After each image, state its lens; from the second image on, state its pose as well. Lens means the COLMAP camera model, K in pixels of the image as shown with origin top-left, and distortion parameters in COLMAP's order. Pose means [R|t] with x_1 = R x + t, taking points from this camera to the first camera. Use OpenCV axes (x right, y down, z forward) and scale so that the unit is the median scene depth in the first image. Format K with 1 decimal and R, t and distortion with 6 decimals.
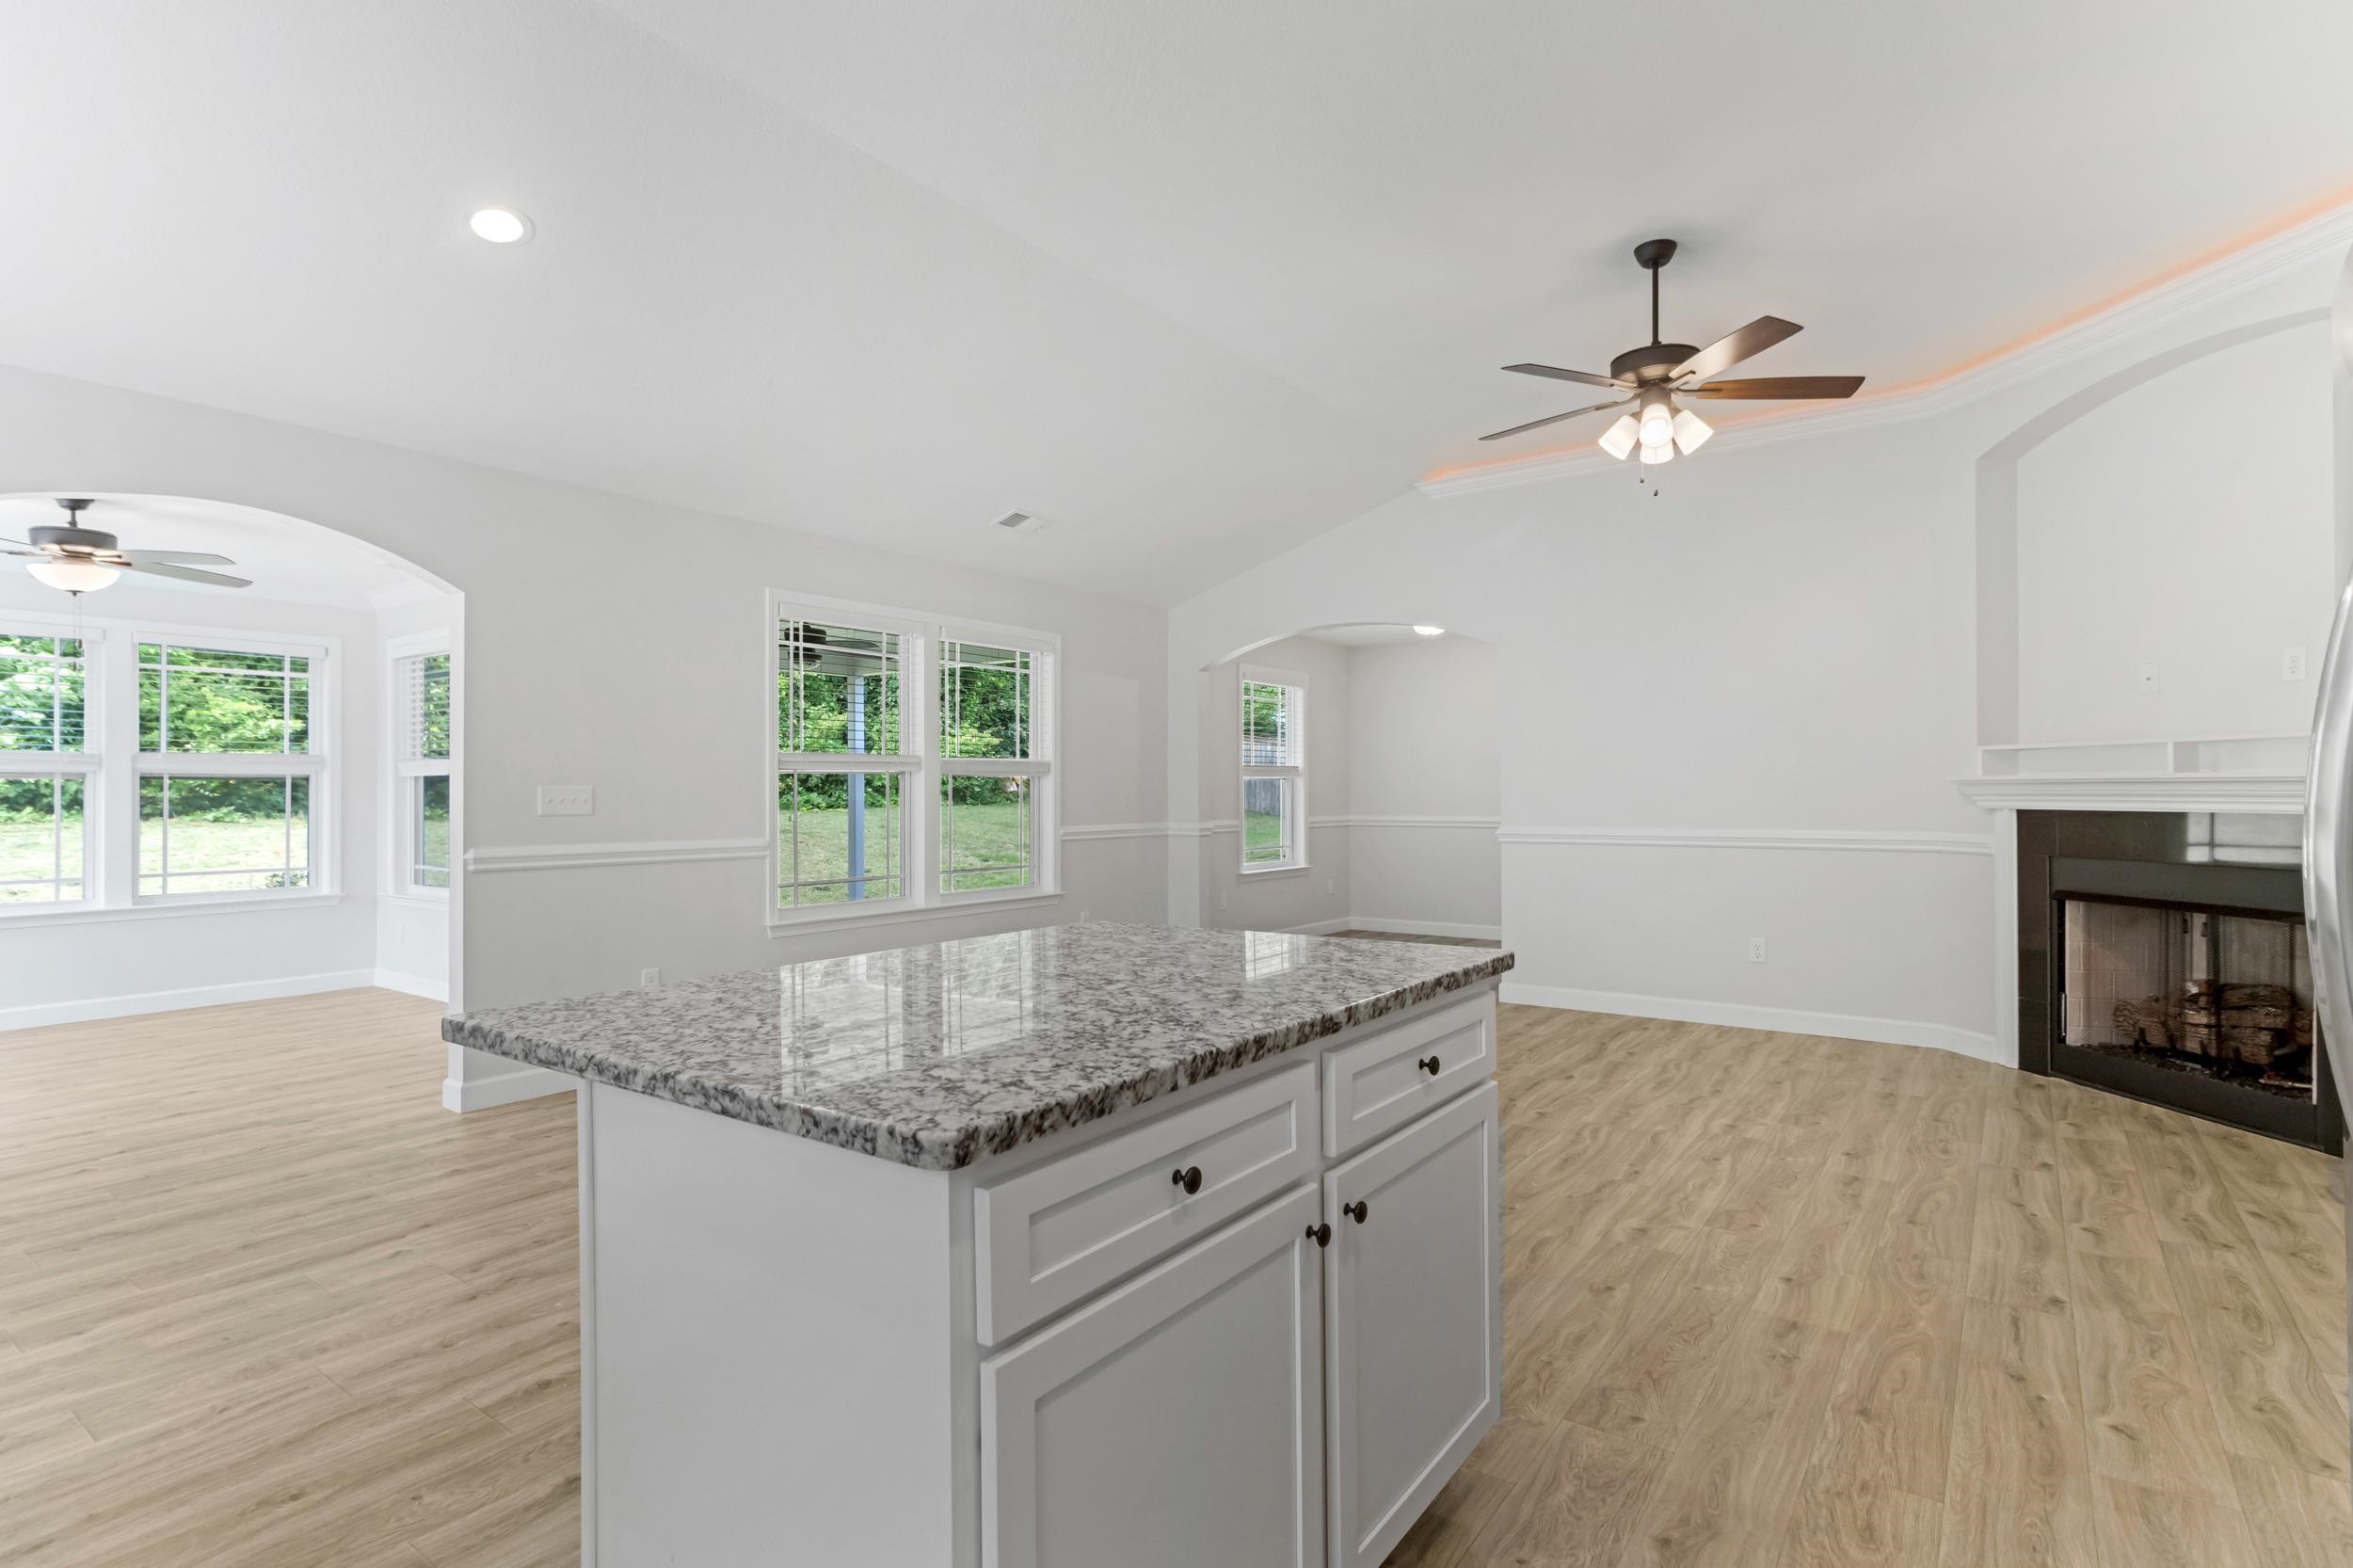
lens RADIAL K [[1150.3, 0, 1180.3], [0, 1150.3, 793.6], [0, 0, 1]] dist [-0.000049, 0.001891]
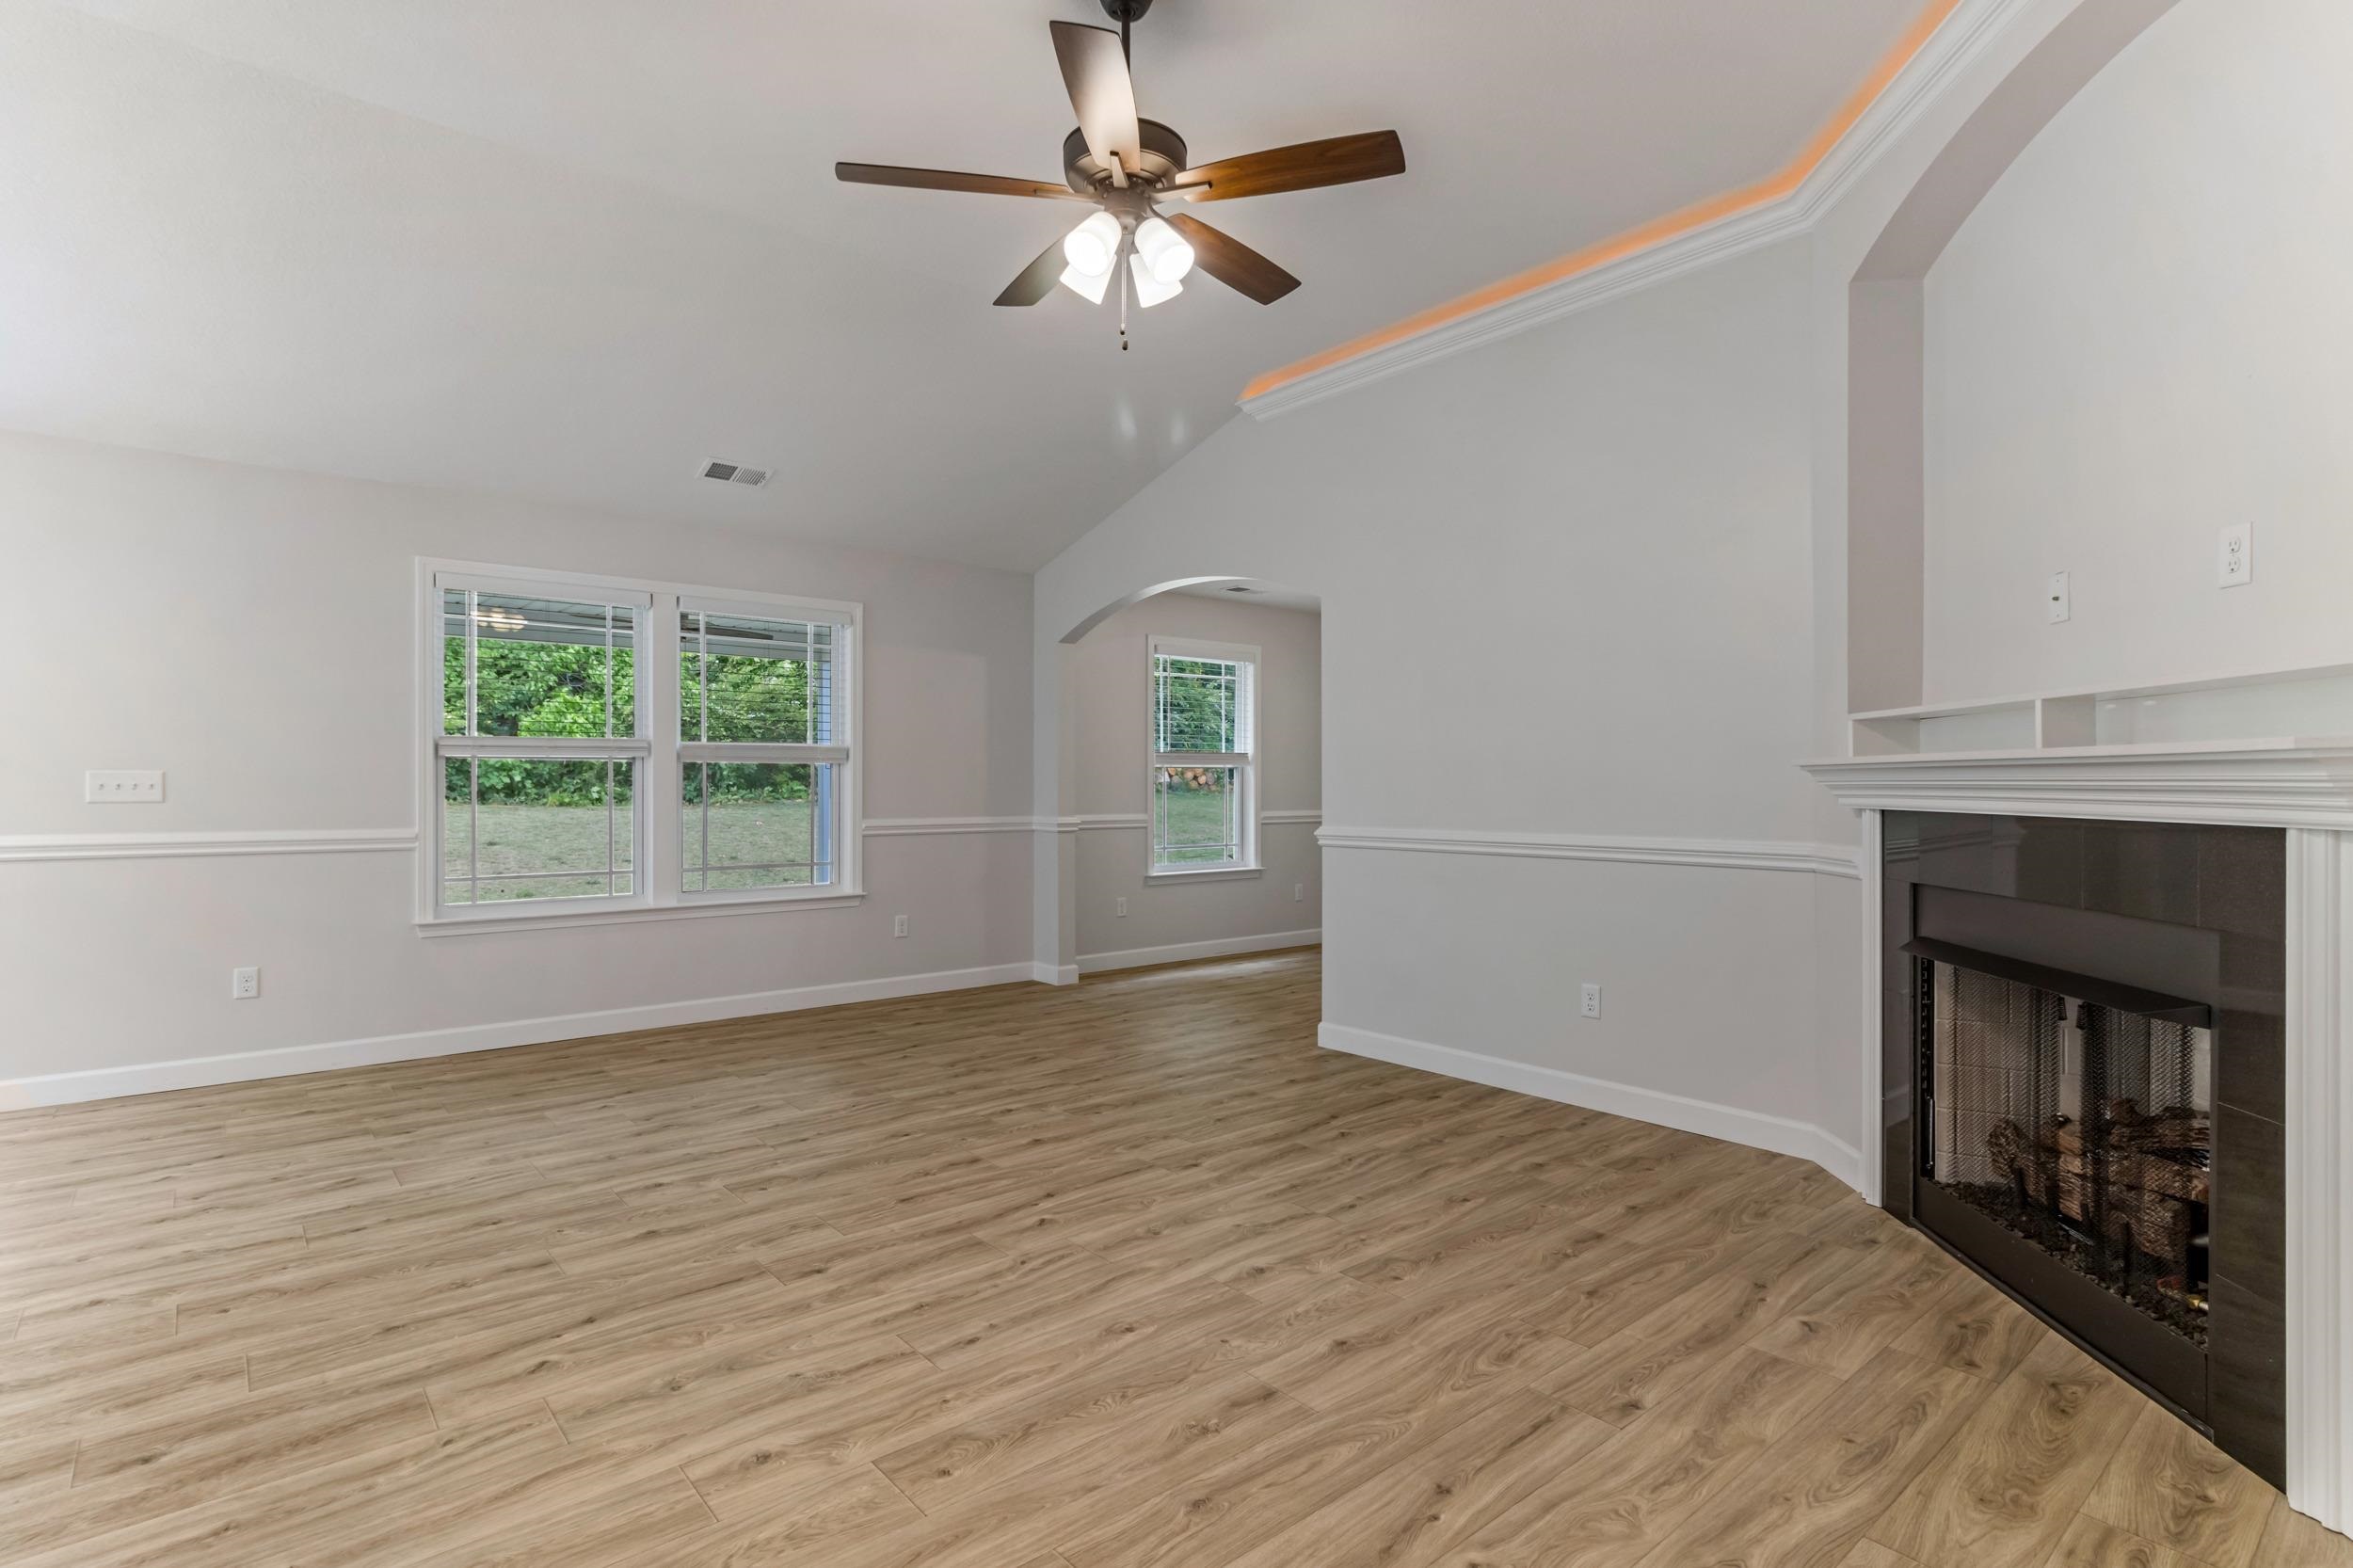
lens RADIAL K [[1150.3, 0, 1180.3], [0, 1150.3, 793.6], [0, 0, 1]] dist [-0.000049, 0.001891]
pose [[0.972247, 0.005276, -0.233896, 0.505756], [-0.003865, 0.999971, 0.006491, 0.002281], [0.233923, -0.005407, 0.972240, 0.281563]]
